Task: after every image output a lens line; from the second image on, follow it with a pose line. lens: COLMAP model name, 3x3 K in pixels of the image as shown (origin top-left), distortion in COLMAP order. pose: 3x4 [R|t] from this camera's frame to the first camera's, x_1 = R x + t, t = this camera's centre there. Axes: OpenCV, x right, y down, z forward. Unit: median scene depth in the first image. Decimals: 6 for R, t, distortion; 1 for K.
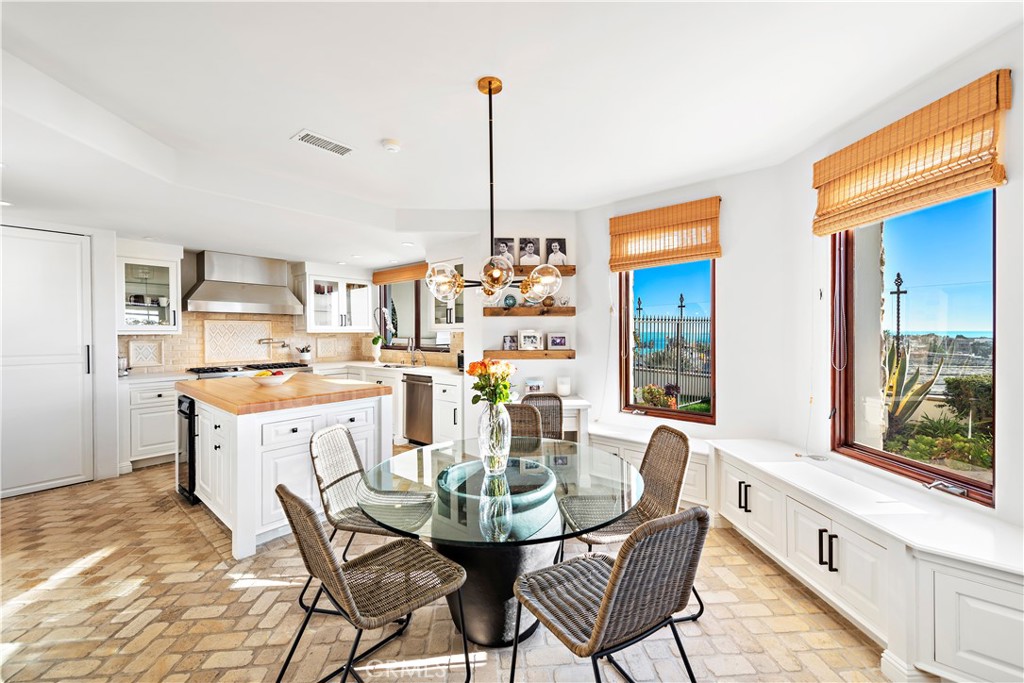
lens RADIAL K [[406.2, 0, 513.3], [0, 406.2, 336.1], [0, 0, 1]] dist [0.013277, -0.000259]
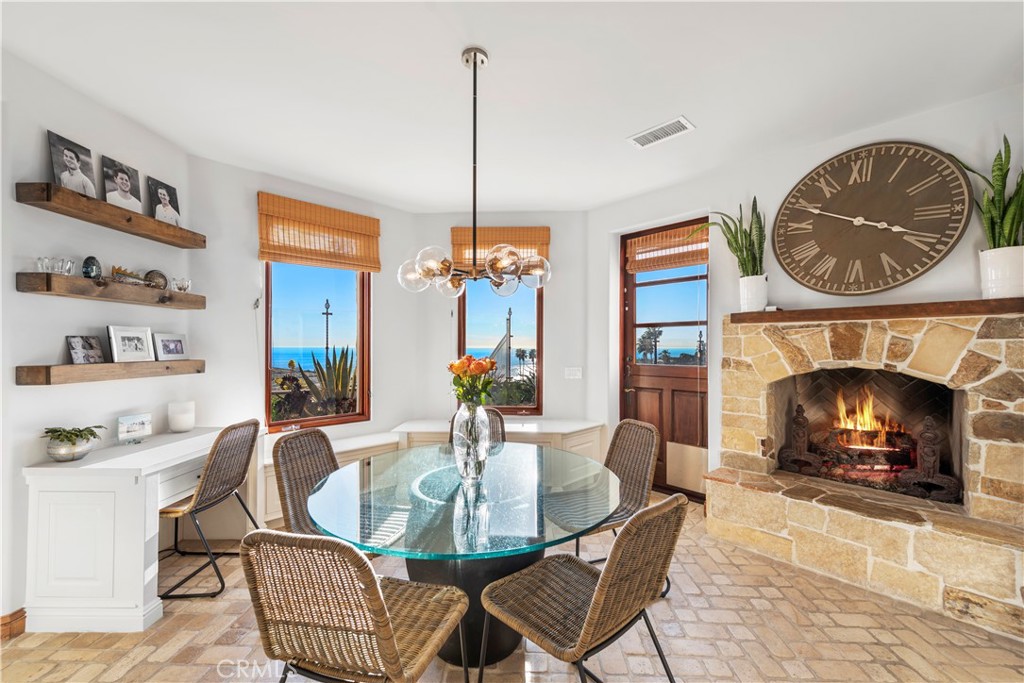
lens RADIAL K [[404.4, 0, 509.8], [0, 404.4, 349.2], [0, 0, 1]] dist [0.012052, -0.000438]
pose [[0.101265, -0.000865, 0.994859, -0.477012], [0.005794, 0.999983, 0.000279, 0.019580], [-0.994843, 0.005736, 0.101269, 0.416013]]
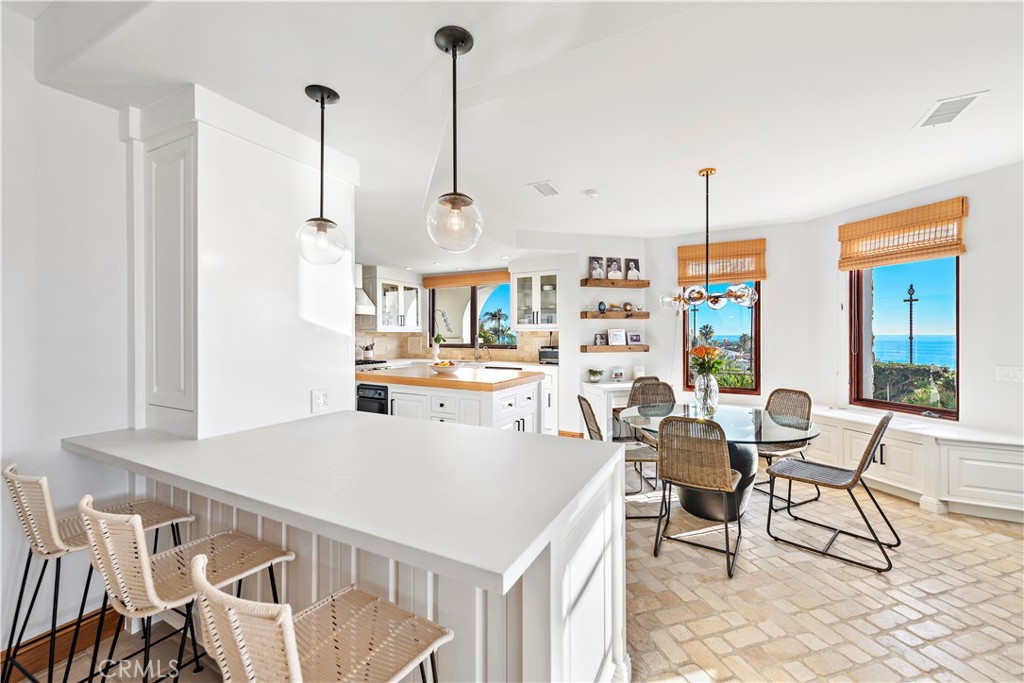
lens RADIAL K [[405.0, 0, 513.3], [0, 405.0, 337.3], [0, 0, 1]] dist [0.011713, 0.000031]
pose [[0.974699, 0.001201, 0.223518, -0.564437], [-0.000474, 0.999994, -0.003304, 0.014124], [-0.223521, 0.003114, 0.974694, -0.177107]]
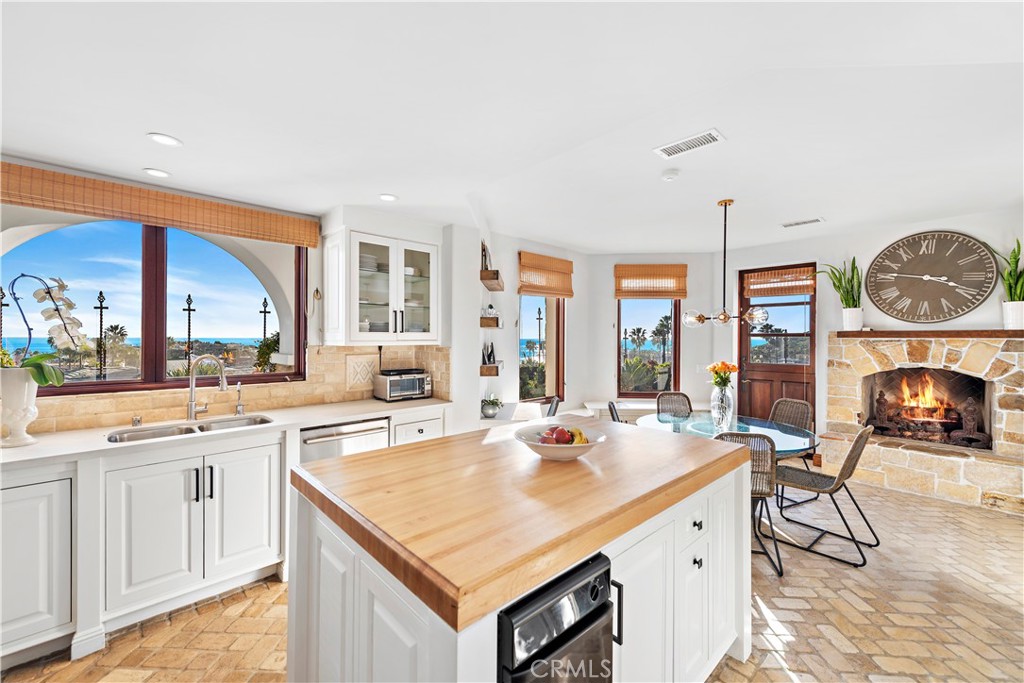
lens RADIAL K [[407.2, 0, 512.0], [0, 407.2, 341.5], [0, 0, 1]] dist [0.013989, -0.000179]
pose [[0.111582, -0.002761, 0.993751, -0.927178], [0.004863, 0.999986, 0.002232, -0.019953], [-0.993743, 0.004584, 0.111594, 0.847365]]
